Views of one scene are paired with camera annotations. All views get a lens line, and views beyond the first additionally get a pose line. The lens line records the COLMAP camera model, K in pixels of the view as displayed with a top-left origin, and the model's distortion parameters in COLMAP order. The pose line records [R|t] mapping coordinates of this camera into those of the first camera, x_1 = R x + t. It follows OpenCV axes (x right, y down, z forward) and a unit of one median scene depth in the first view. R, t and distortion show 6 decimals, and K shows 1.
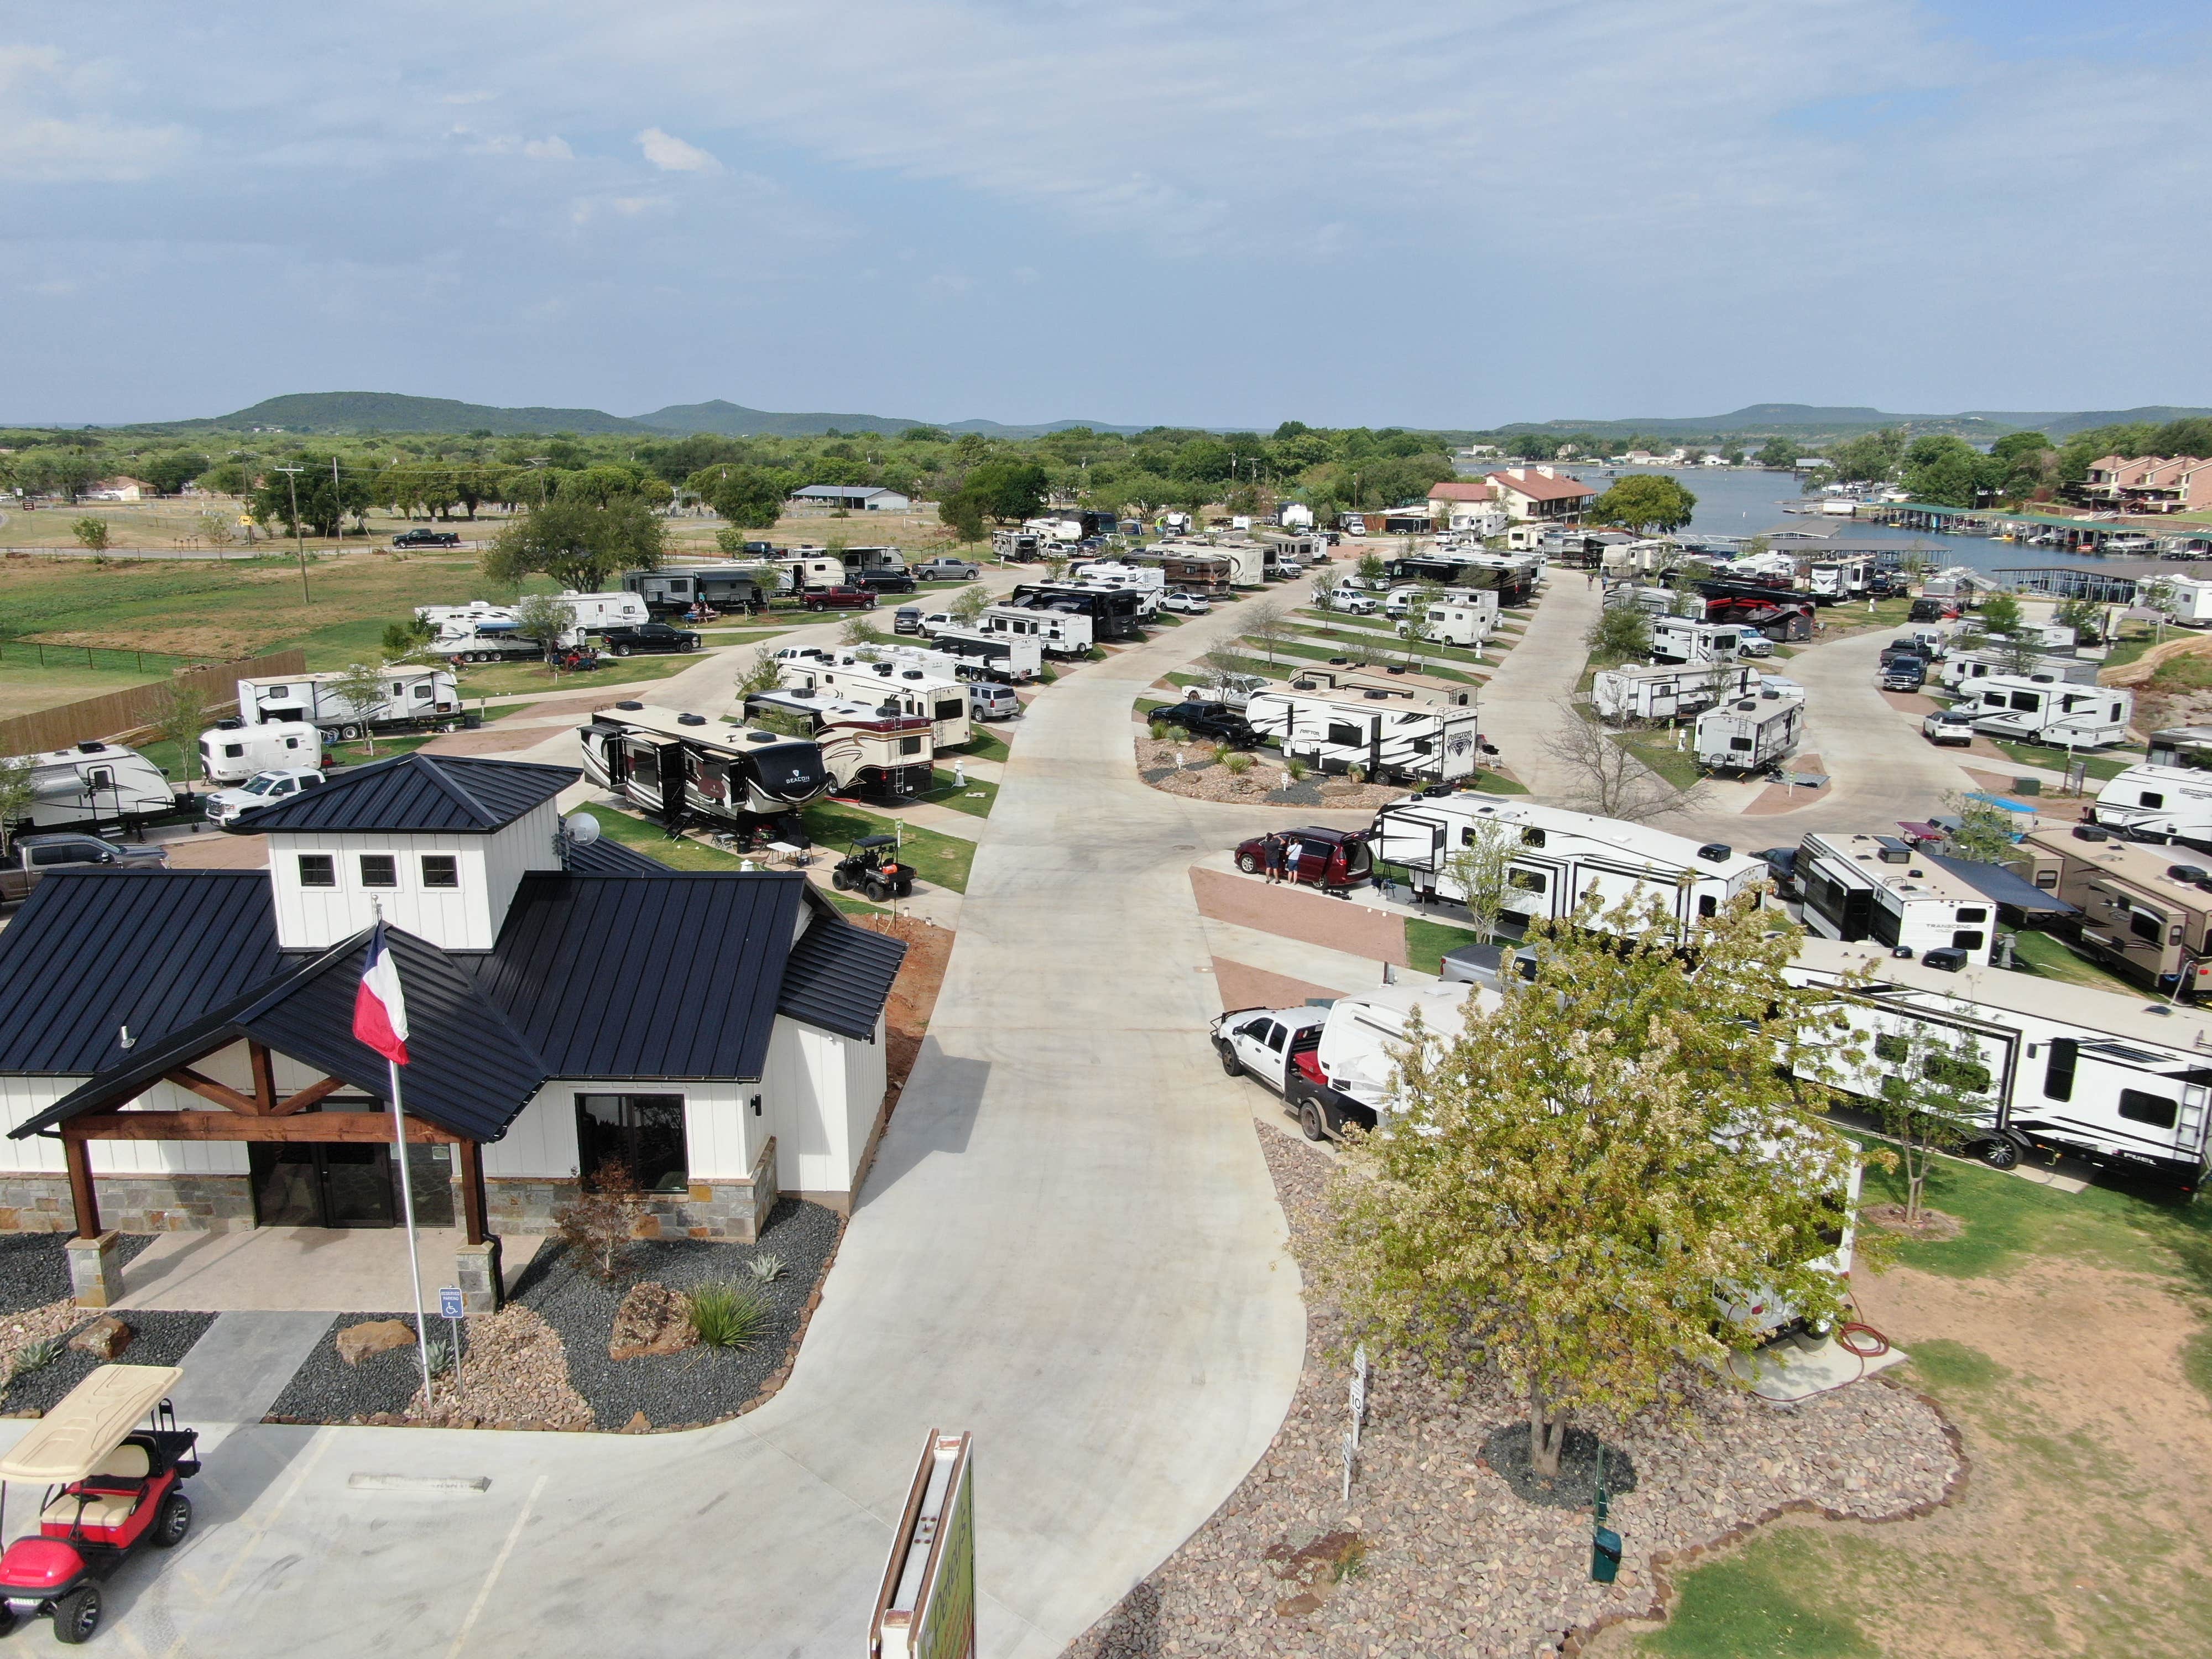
lens RADIAL K [[1582.7, 0, 1106.0], [0, 1582.7, 829.5], [0, 0, 1]] dist [-0.012529, 0.008605]
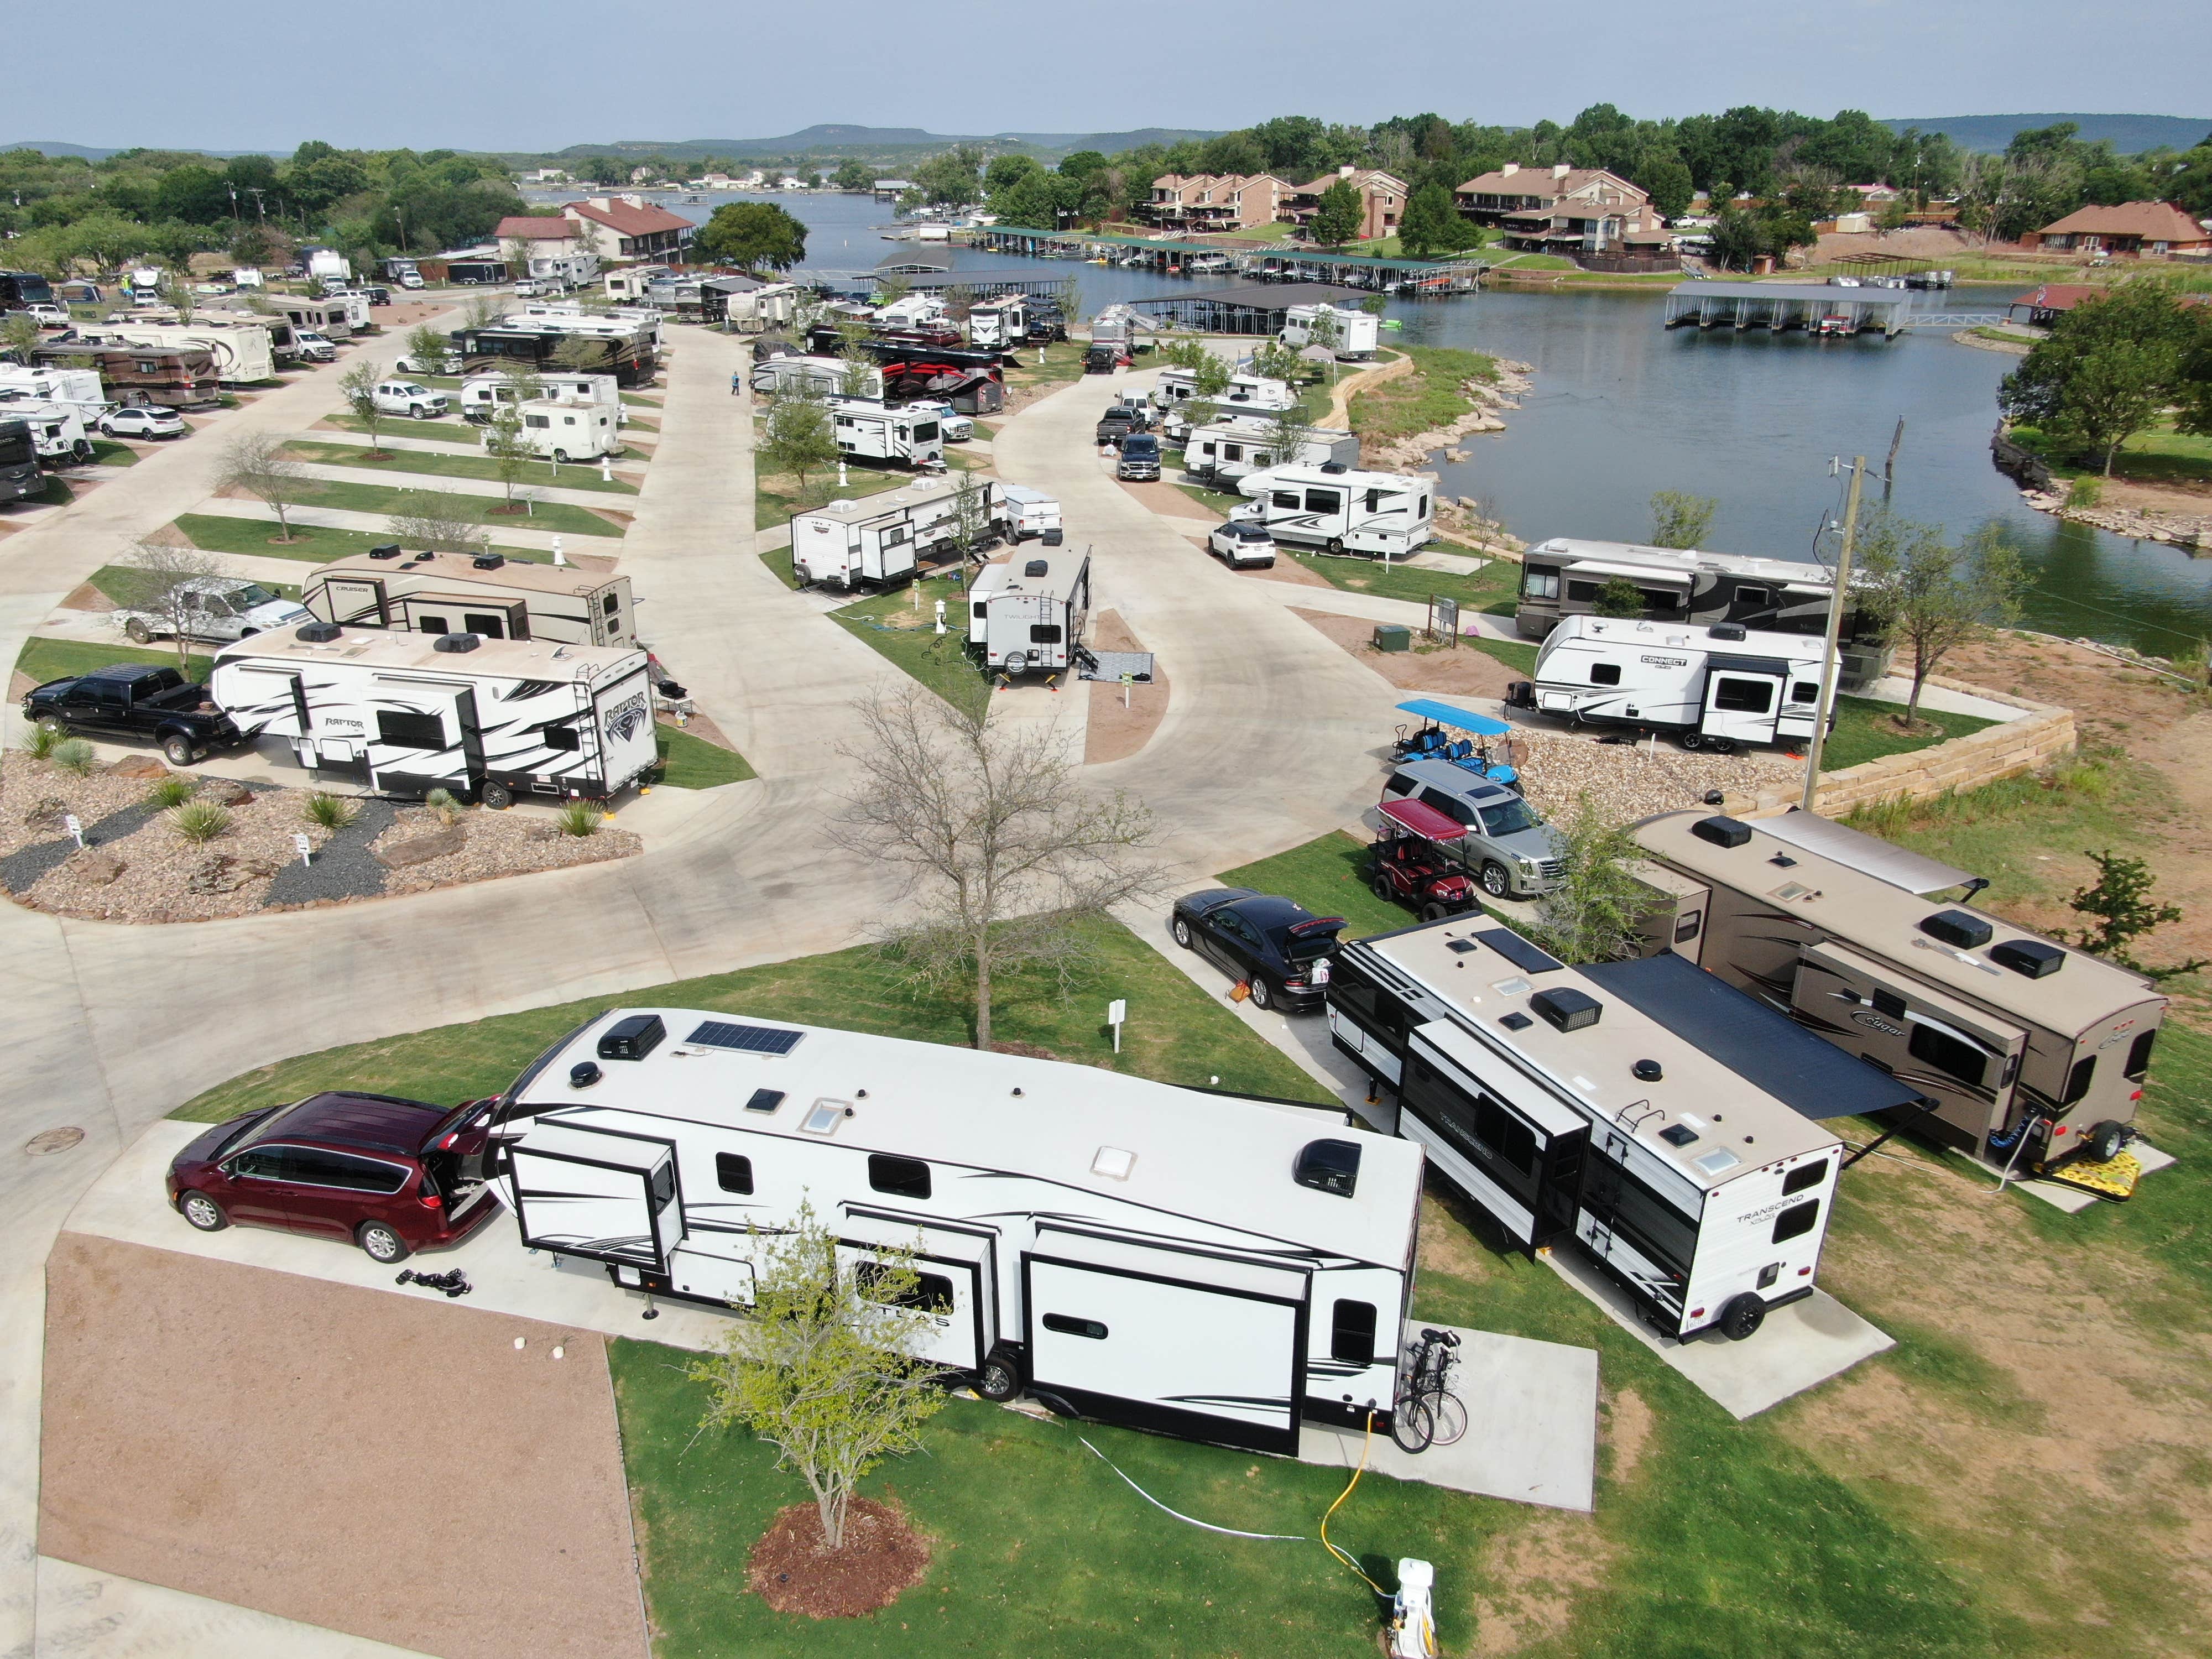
lens RADIAL K [[1582.7, 0, 1106.0], [0, 1582.7, 829.5], [0, 0, 1]] dist [-0.012529, 0.008605]
pose [[0.856479, -0.204261, 0.474048, 0.040497], [0.127142, 0.973559, 0.189781, -0.043684], [-0.500279, -0.102272, 0.859803, 0.181611]]
